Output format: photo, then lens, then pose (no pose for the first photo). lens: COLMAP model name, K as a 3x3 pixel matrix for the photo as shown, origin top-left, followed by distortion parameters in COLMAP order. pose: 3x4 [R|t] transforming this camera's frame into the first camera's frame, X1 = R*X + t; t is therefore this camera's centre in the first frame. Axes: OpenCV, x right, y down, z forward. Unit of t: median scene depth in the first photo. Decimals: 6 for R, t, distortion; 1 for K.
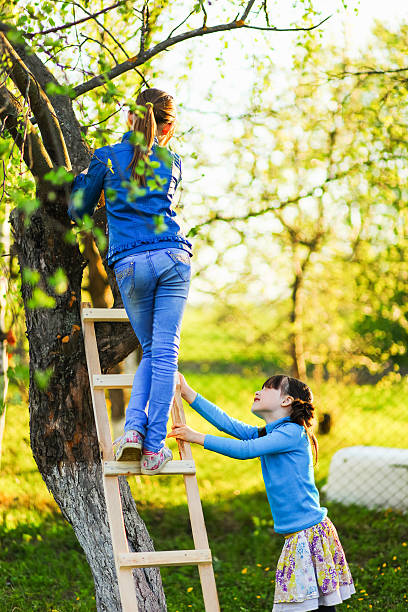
lens RADIAL K [[1450.3, 0, 207.0], [0, 1450.3, 285.7], [0, 0, 1]] dist [-0.060182, -1.099052]
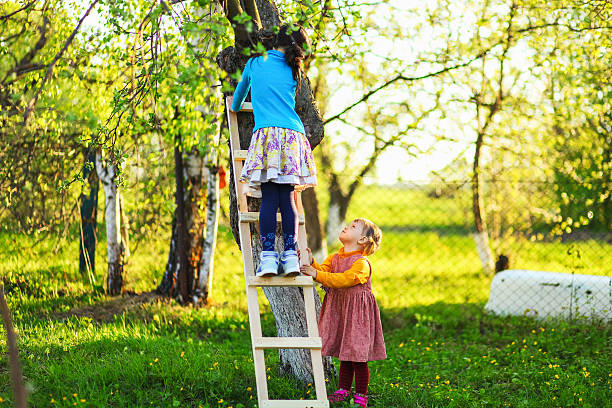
lens RADIAL K [[1450.3, 0, 306.0], [0, 1450.3, 204.0], [0, 0, 1]] dist [-0.060182, -1.099052]
pose [[0.996494, 0.005239, -0.083501, 0.045608], [-0.003195, 0.999692, 0.024594, 0.040367], [0.083604, -0.024241, 0.996204, -0.258647]]
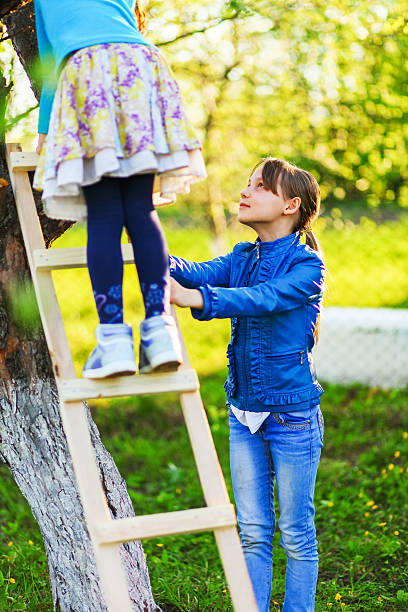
lens RADIAL K [[1450.3, 0, 207.0], [0, 1450.3, 285.7], [0, 0, 1]] dist [-0.060182, -1.099052]
pose [[0.995282, -0.049556, 0.083416, -0.037393], [0.040610, 0.993566, 0.105720, 0.006659], [-0.088118, -0.101834, 0.990891, 0.222198]]
